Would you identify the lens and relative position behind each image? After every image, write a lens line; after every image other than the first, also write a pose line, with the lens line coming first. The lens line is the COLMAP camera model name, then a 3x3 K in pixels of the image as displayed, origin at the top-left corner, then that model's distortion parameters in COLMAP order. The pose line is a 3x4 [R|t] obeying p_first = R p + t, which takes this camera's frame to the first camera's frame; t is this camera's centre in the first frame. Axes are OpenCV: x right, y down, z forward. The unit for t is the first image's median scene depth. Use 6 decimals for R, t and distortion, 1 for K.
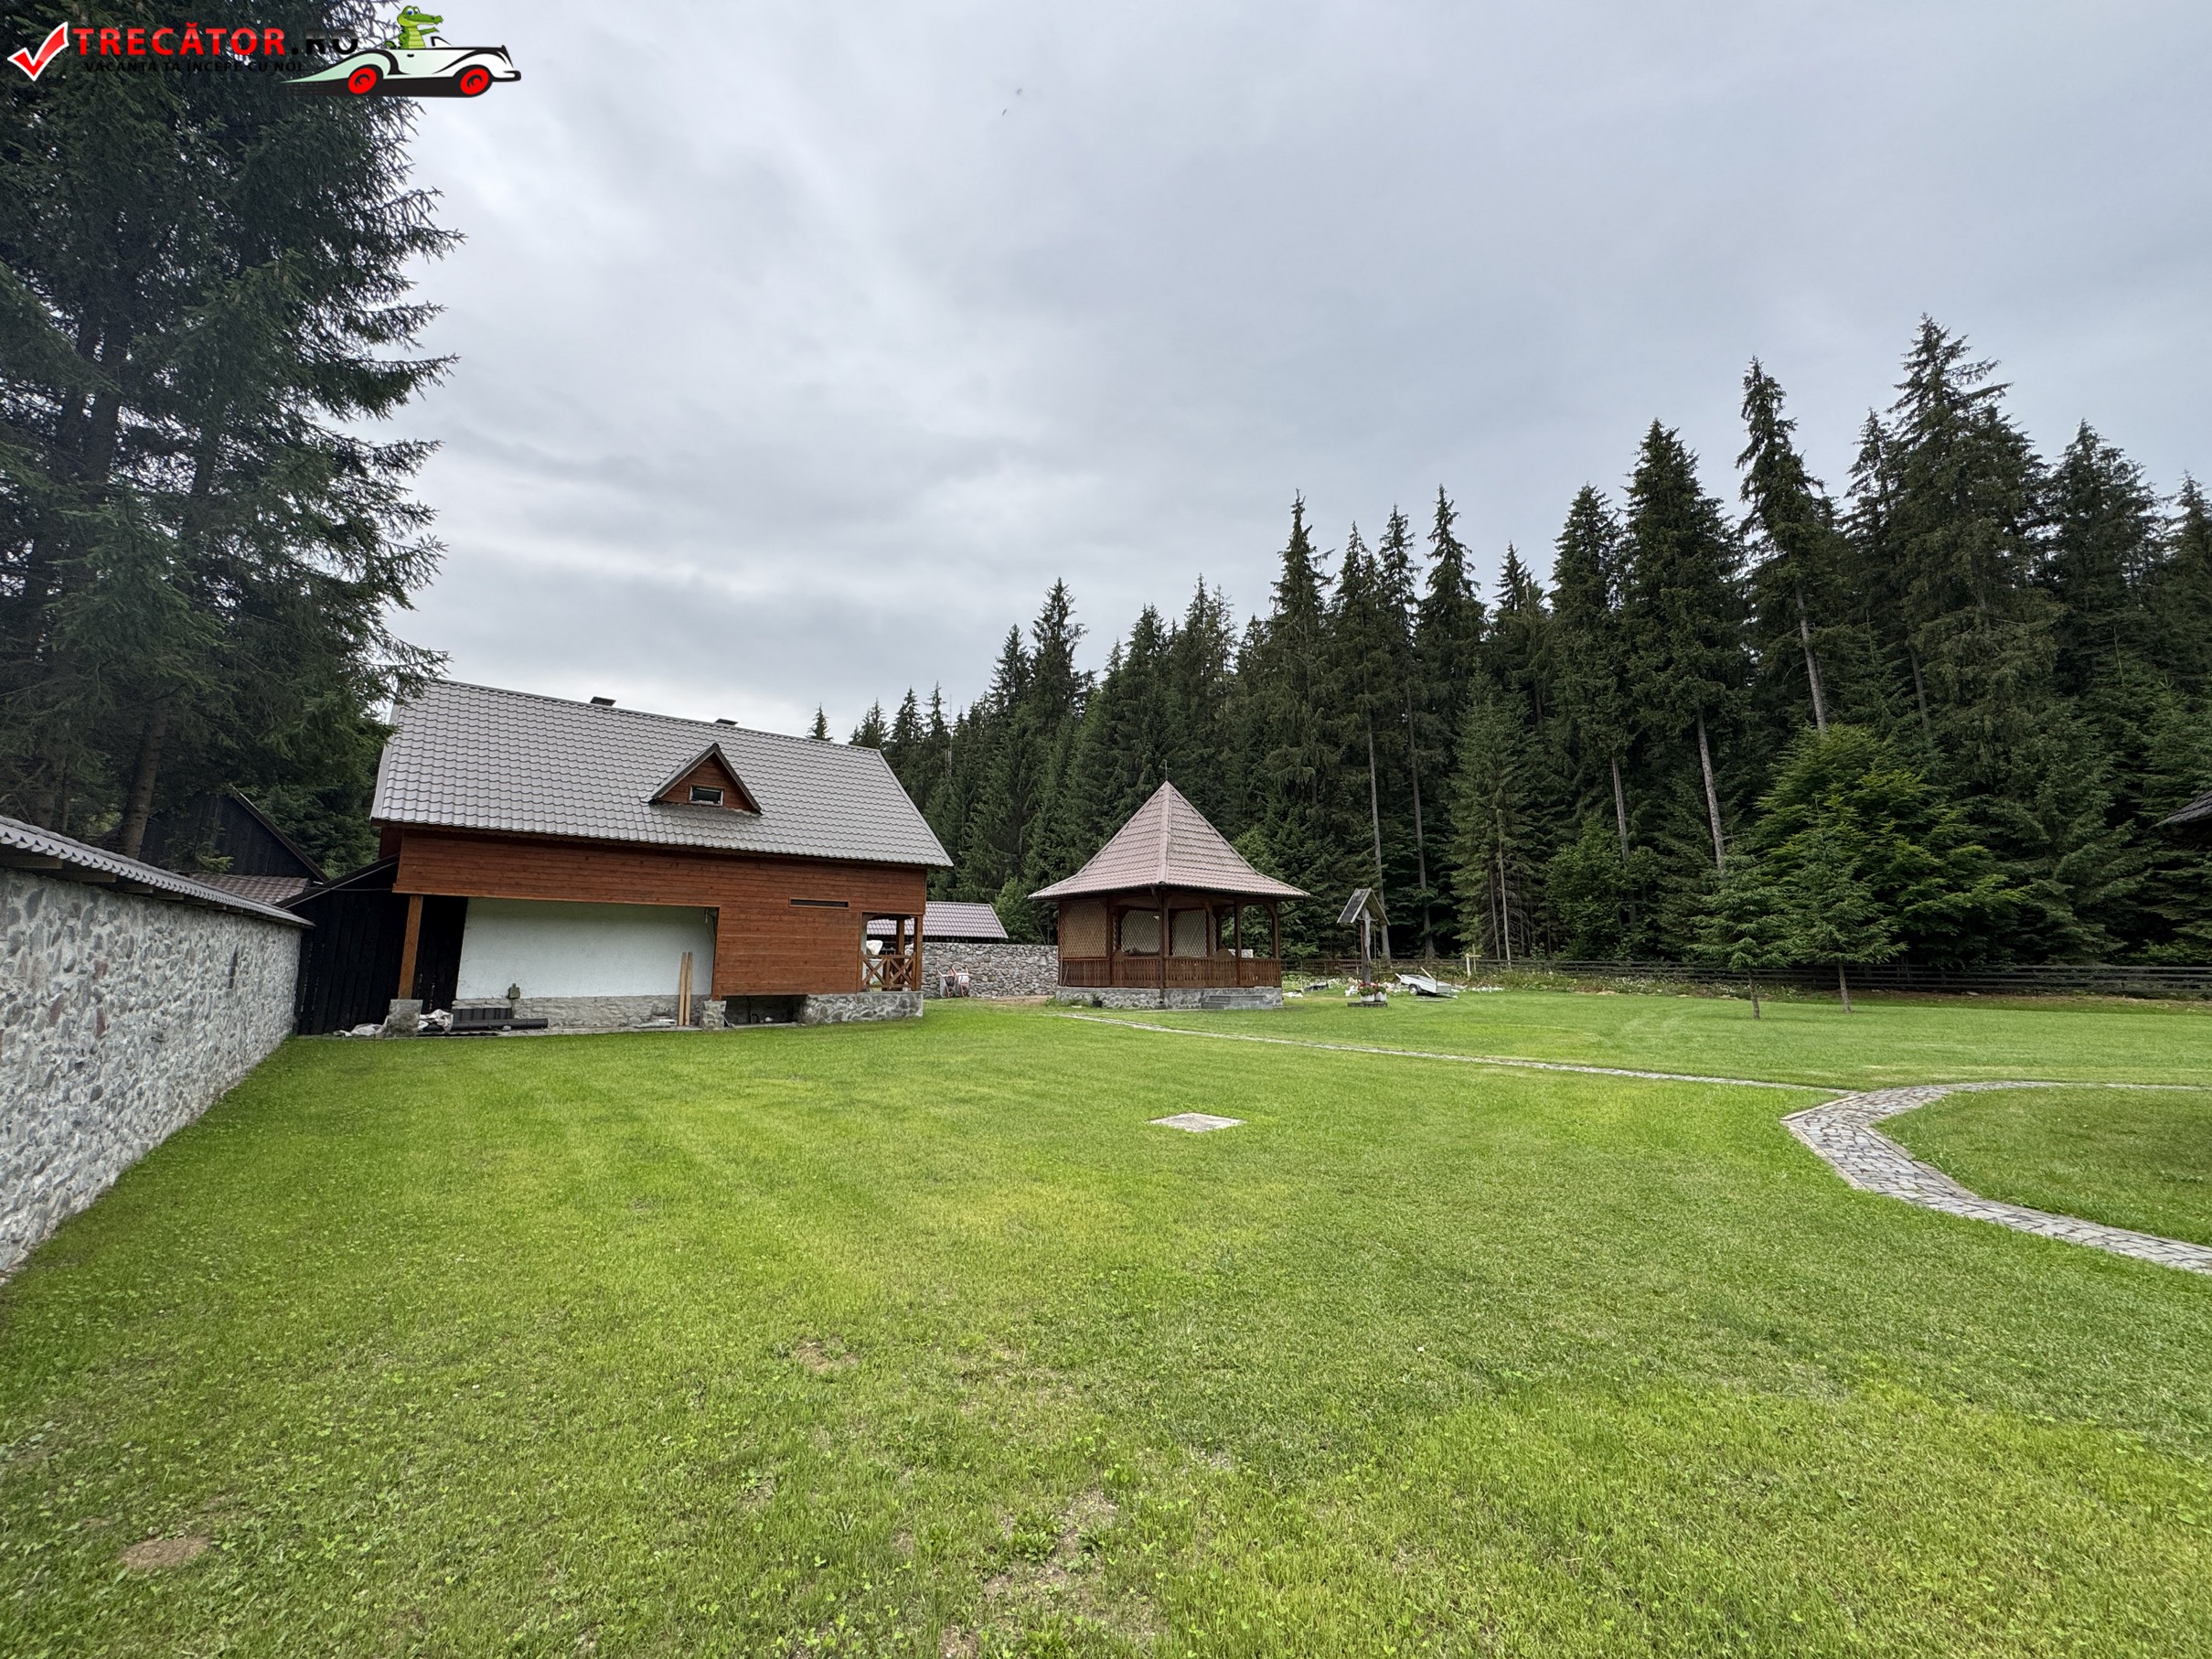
lens RADIAL K [[879.7, 0, 1105.5], [0, 879.7, 822.8], [0, 0, 1]] dist [-0.002848, 0.000043]
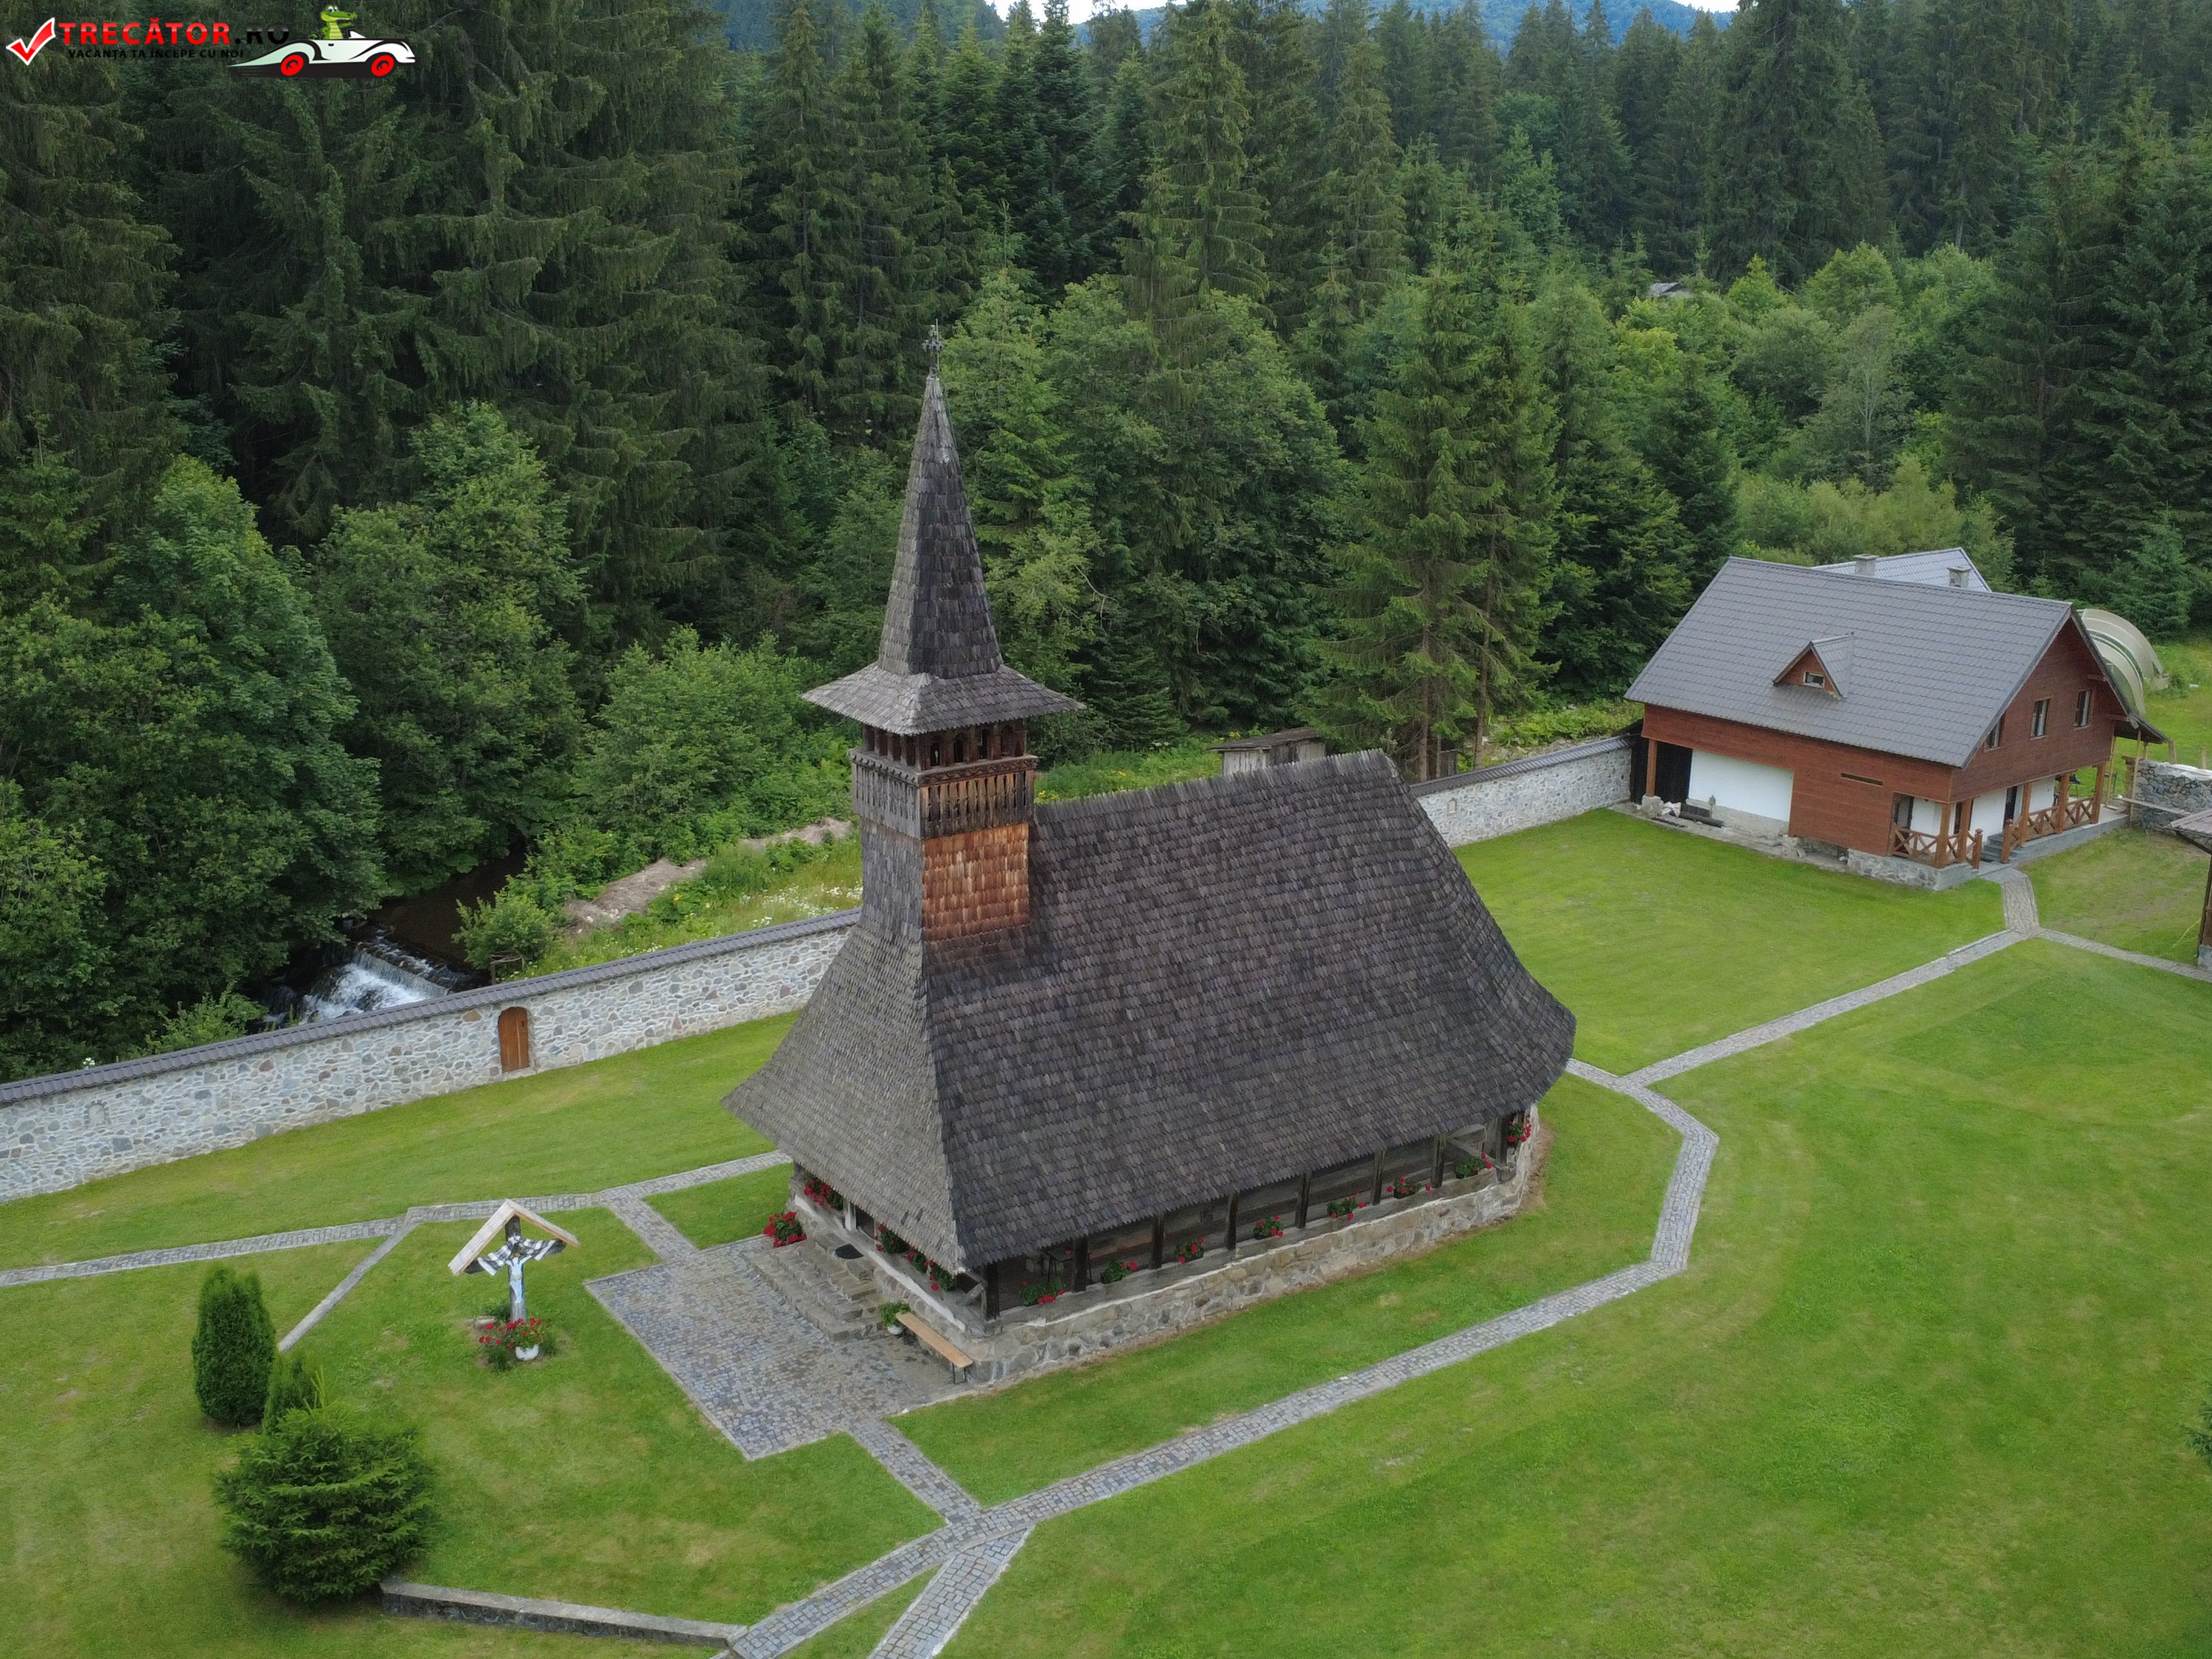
lens RADIAL K [[2156.8, 0, 1106.0], [0, 2156.8, 829.5], [0, 0, 1]] dist [0.019711, -0.077442]
pose [[-0.014067, 0.265678, -0.963959, 0.797412], [0.161473, 0.952005, 0.260026, -0.242708], [0.986777, -0.151996, -0.056292, 0.037626]]
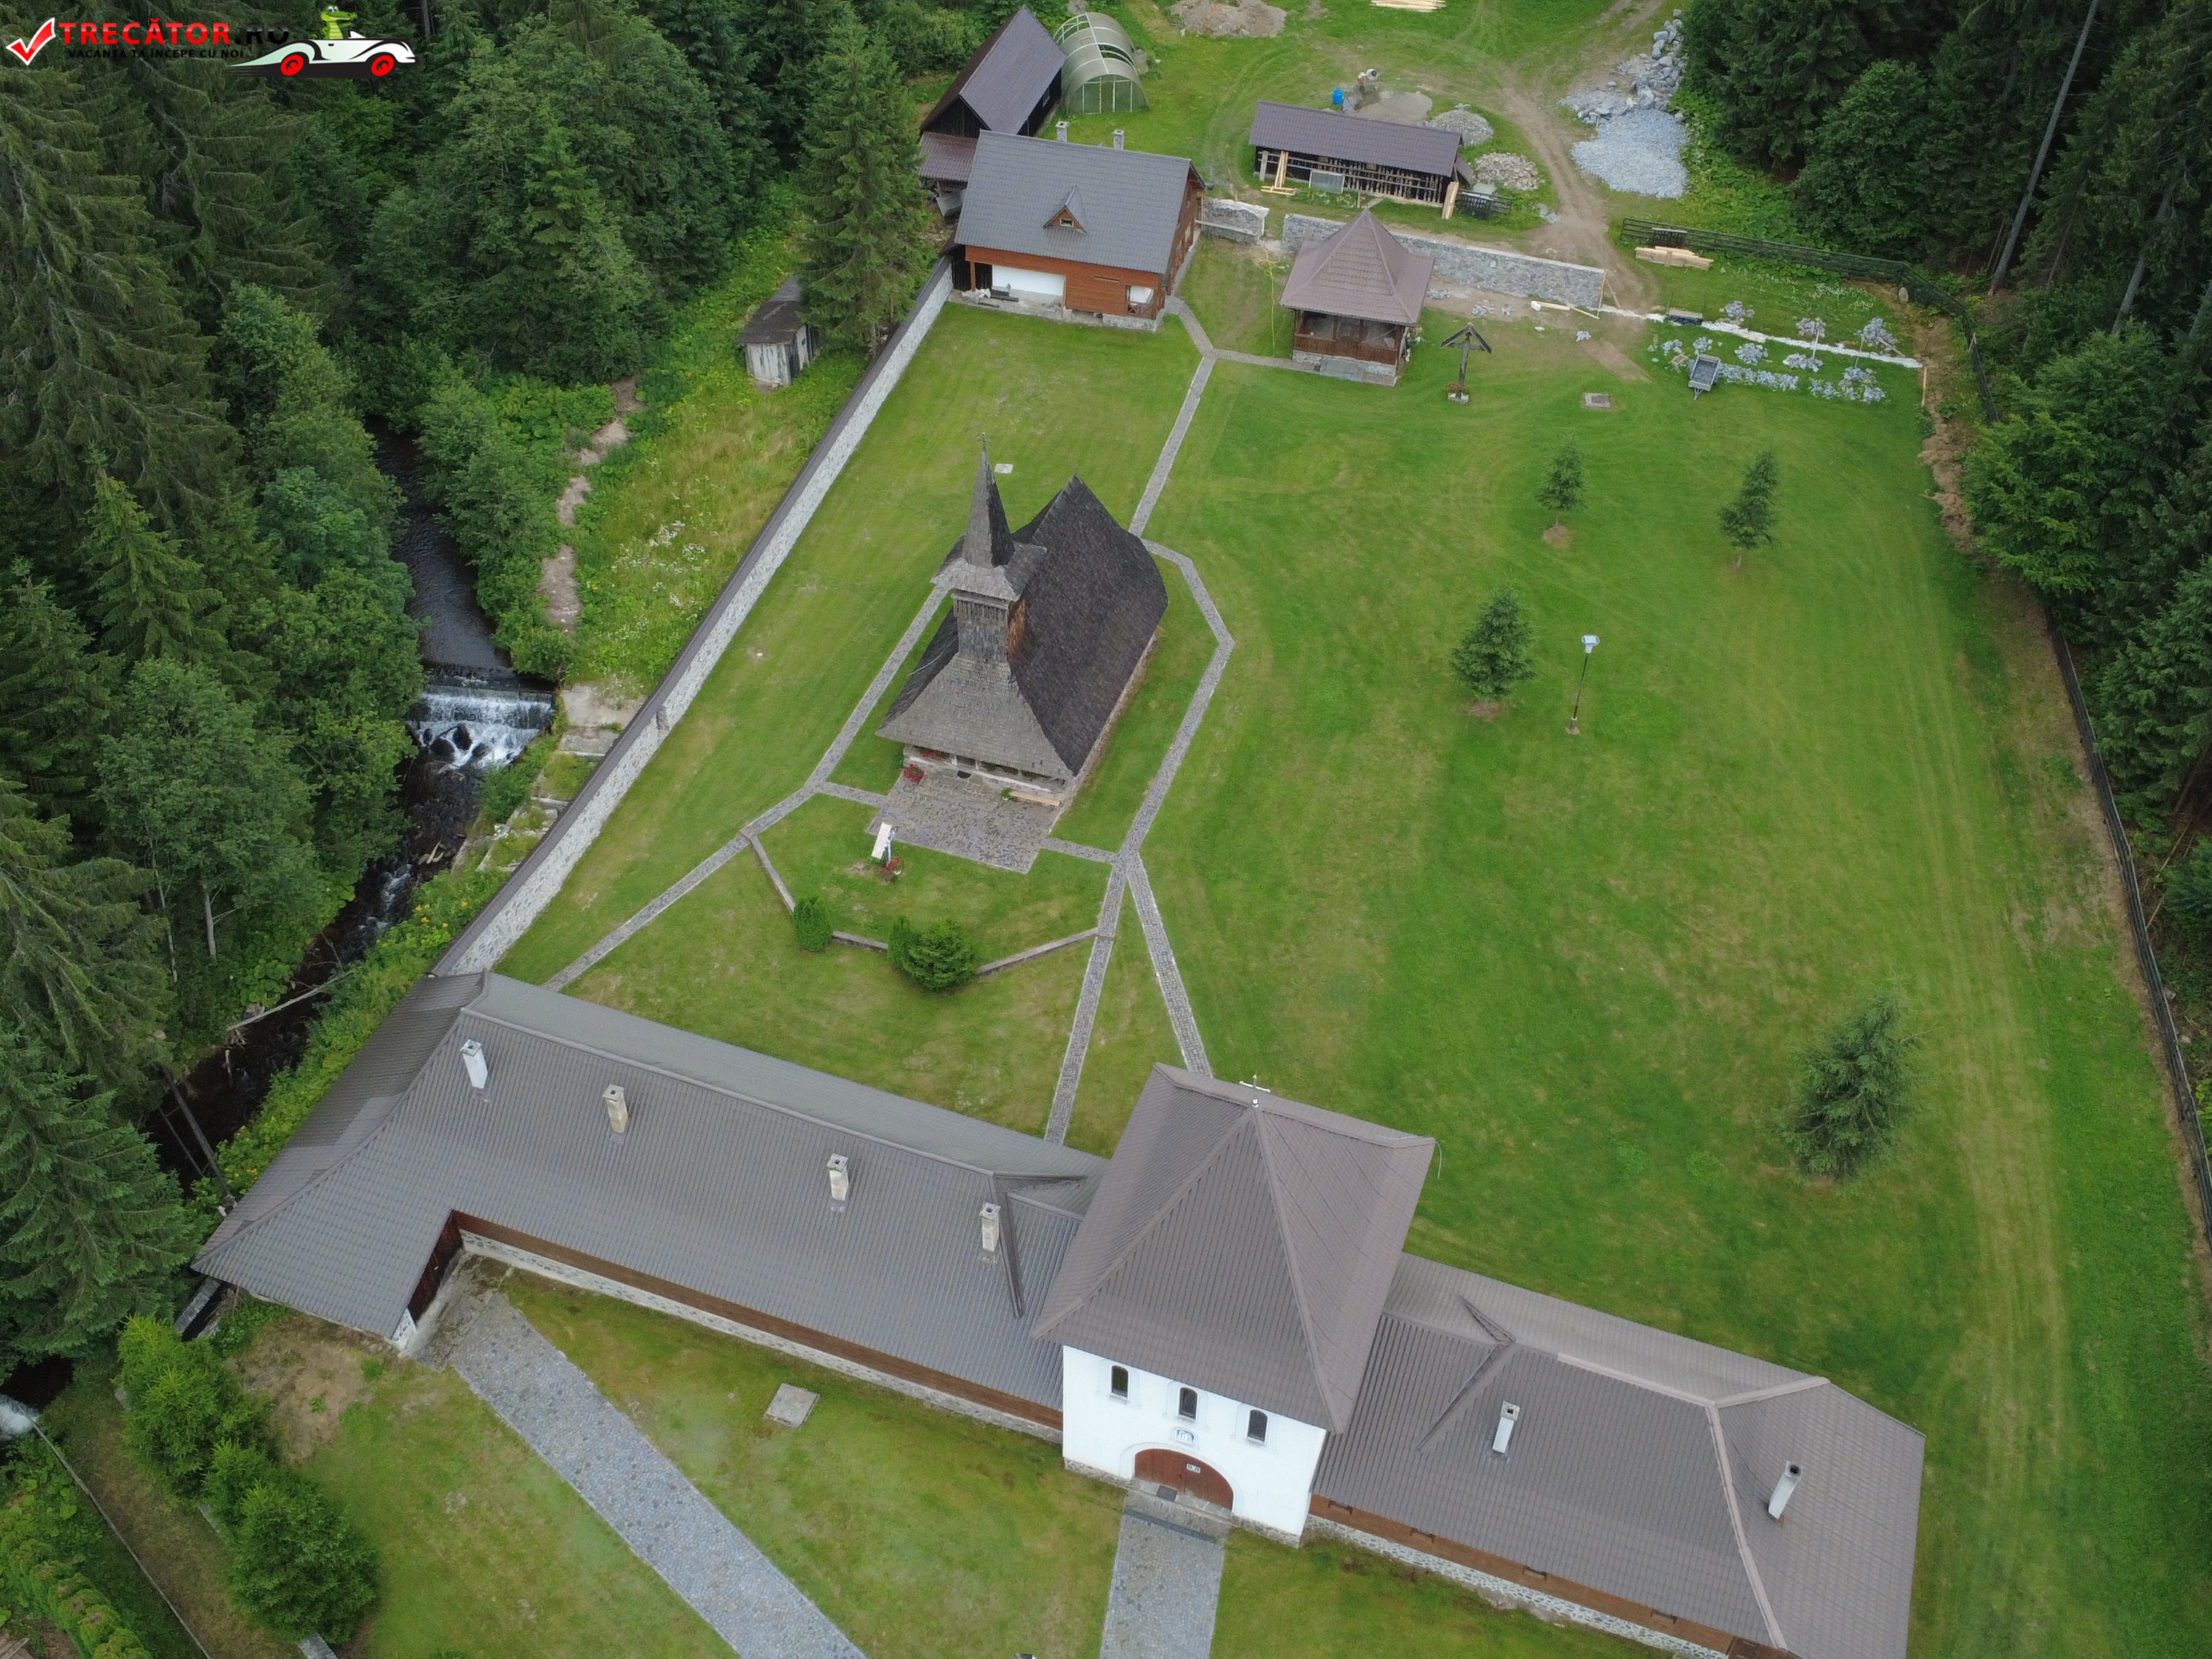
lens RADIAL K [[2123.0, 0, 1106.0], [0, 2123.0, 829.5], [0, 0, 1]] dist [0.012743, 0.003854]
pose [[0.587840, 0.572608, -0.571458, 1.099657], [0.119420, 0.637235, 0.761361, -0.965207], [0.800114, -0.515802, 0.306211, -0.426549]]
